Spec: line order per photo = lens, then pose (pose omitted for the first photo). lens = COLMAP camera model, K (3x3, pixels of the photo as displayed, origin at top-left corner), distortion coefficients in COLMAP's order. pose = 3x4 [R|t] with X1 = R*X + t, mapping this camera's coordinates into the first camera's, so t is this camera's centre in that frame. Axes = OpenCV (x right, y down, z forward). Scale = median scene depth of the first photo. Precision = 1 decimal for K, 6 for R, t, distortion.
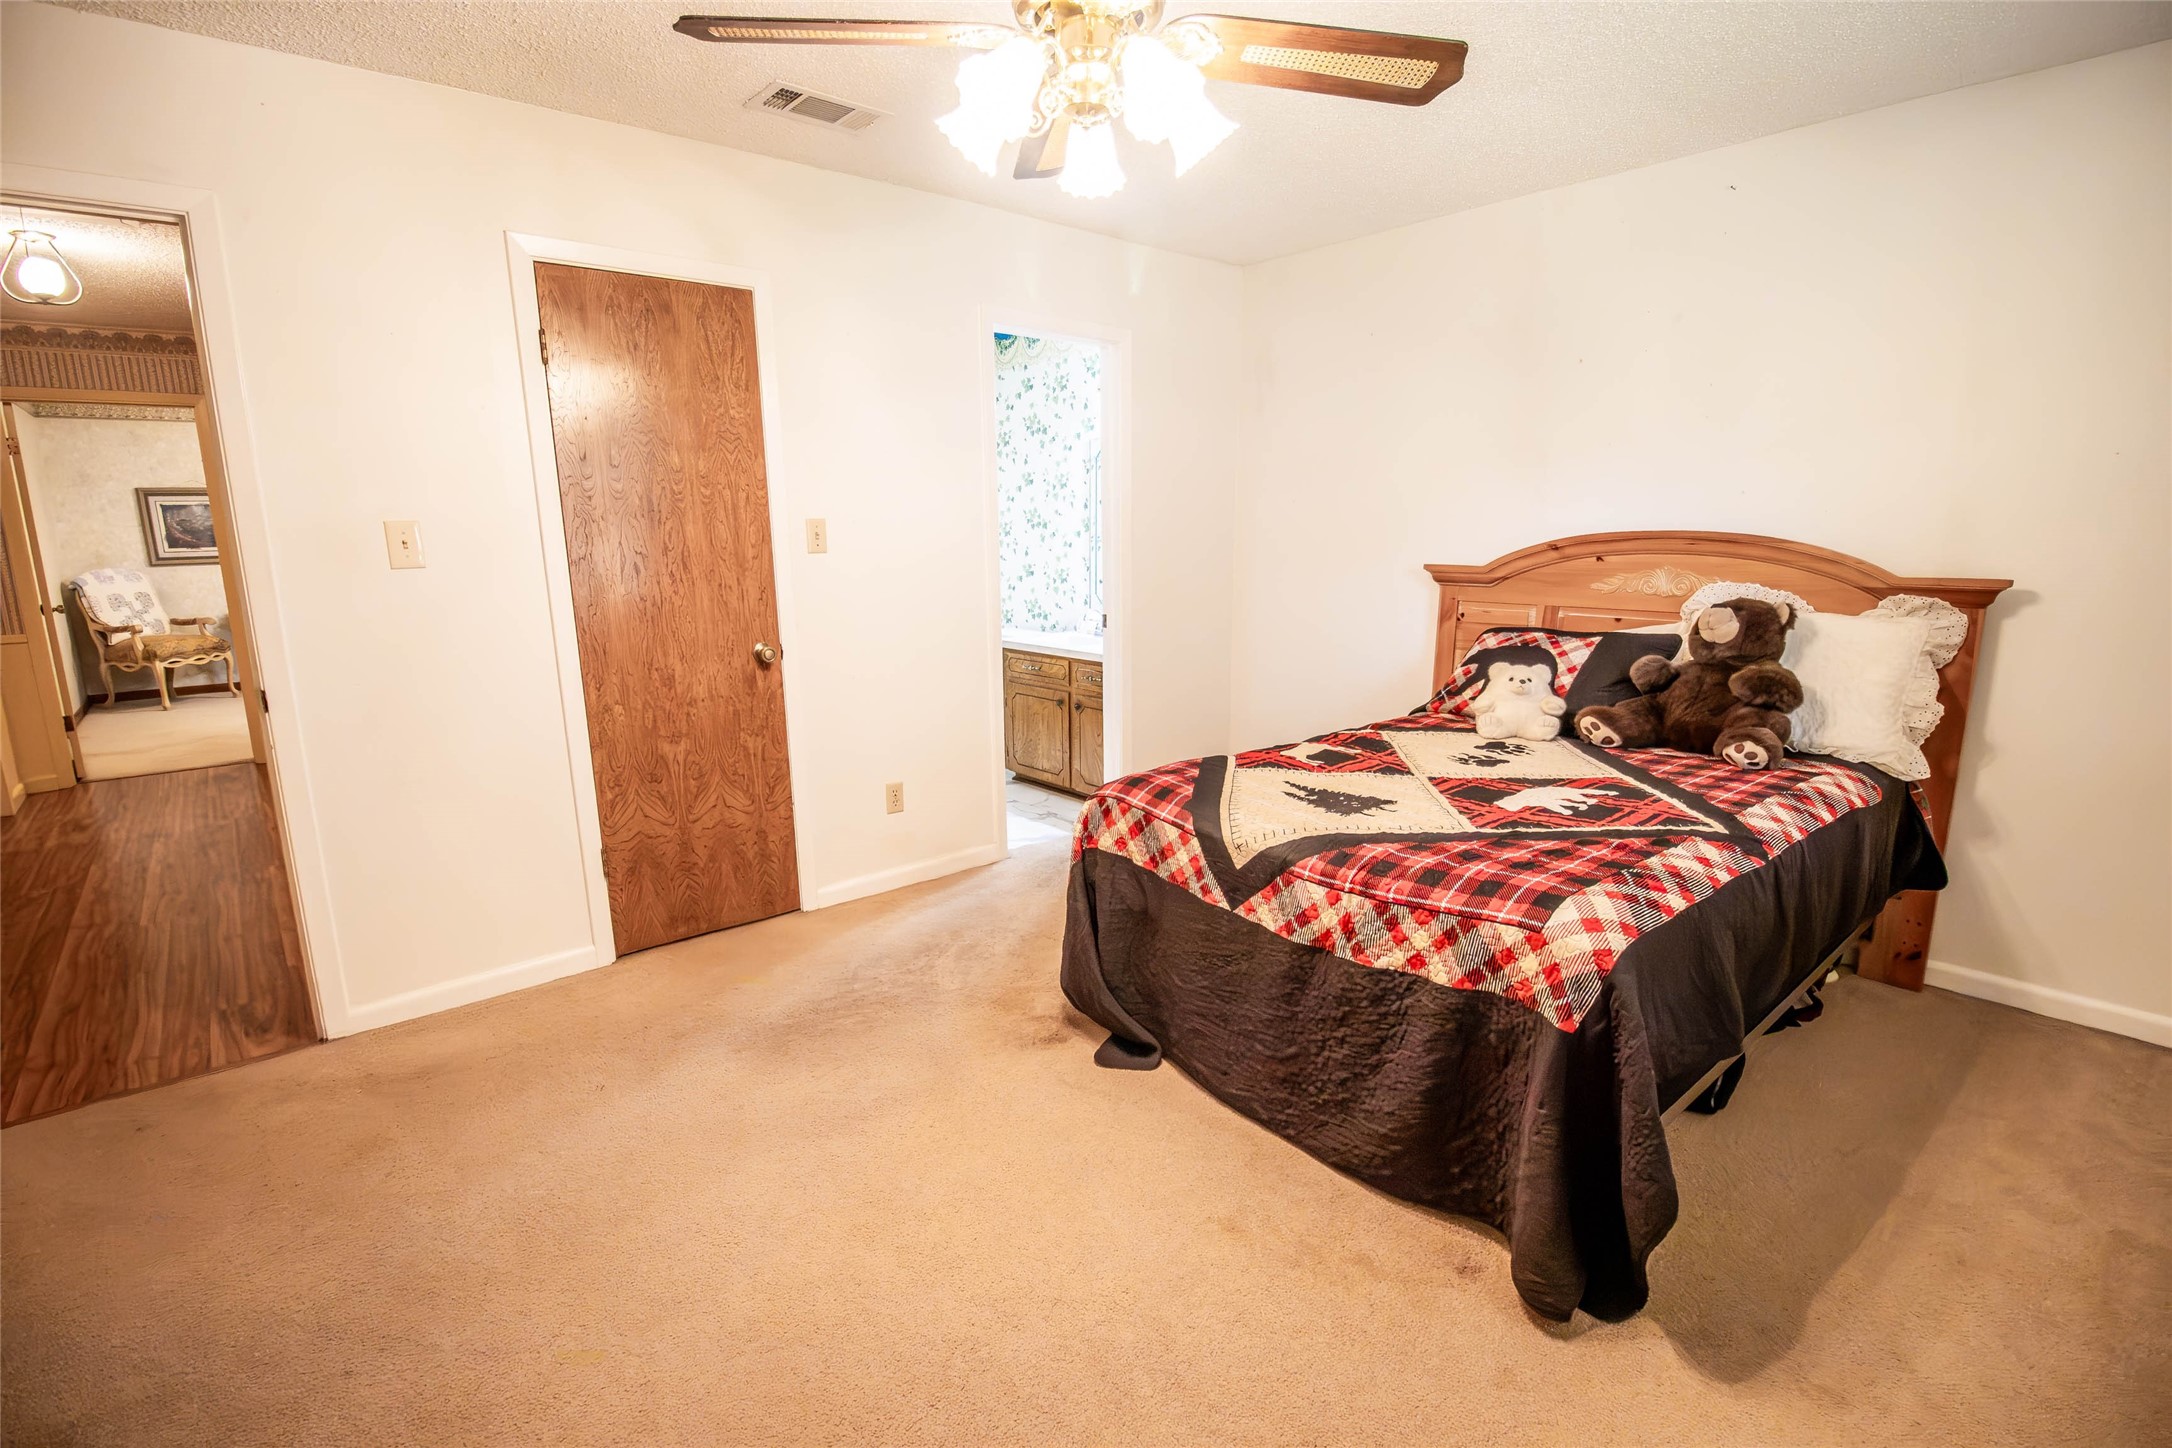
lens RADIAL K [[1017.9, 0, 1094.7], [0, 1017.9, 730.7], [0, 0, 1]] dist [-0.001054, -0.000223]
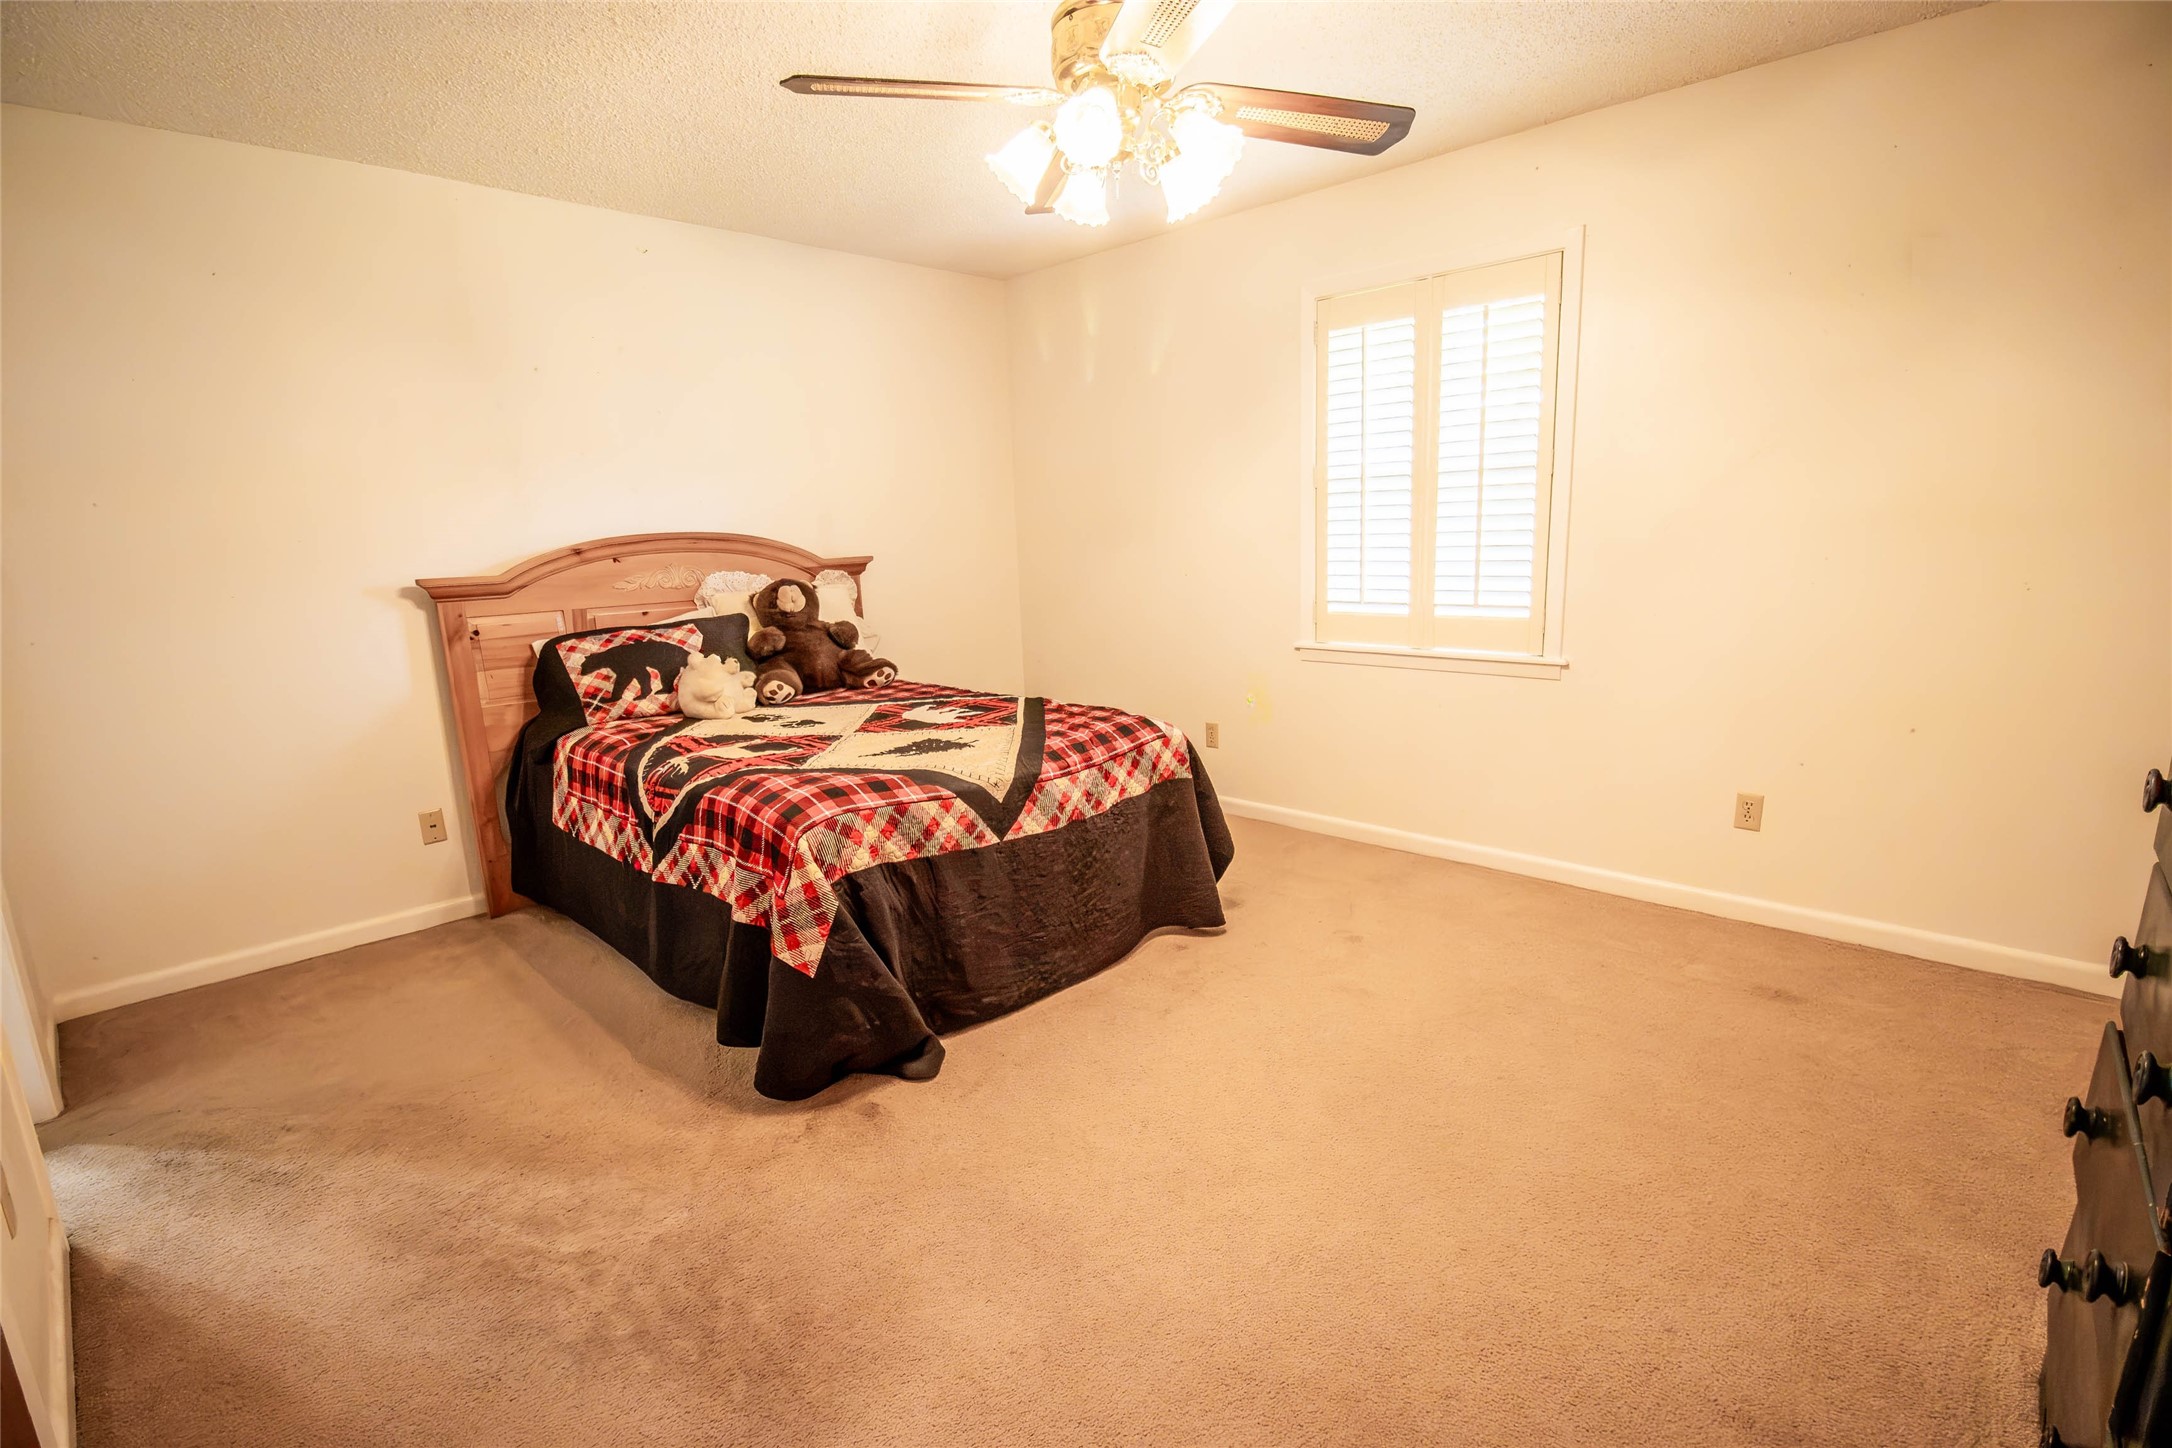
lens RADIAL K [[1017.9, 0, 1094.7], [0, 1017.9, 730.7], [0, 0, 1]] dist [-0.001054, -0.000223]
pose [[-0.096574, -0.184574, 0.978062, -0.924297], [0.229556, 0.952033, 0.202328, -0.142297], [-0.968492, 0.244060, -0.049572, 0.874328]]
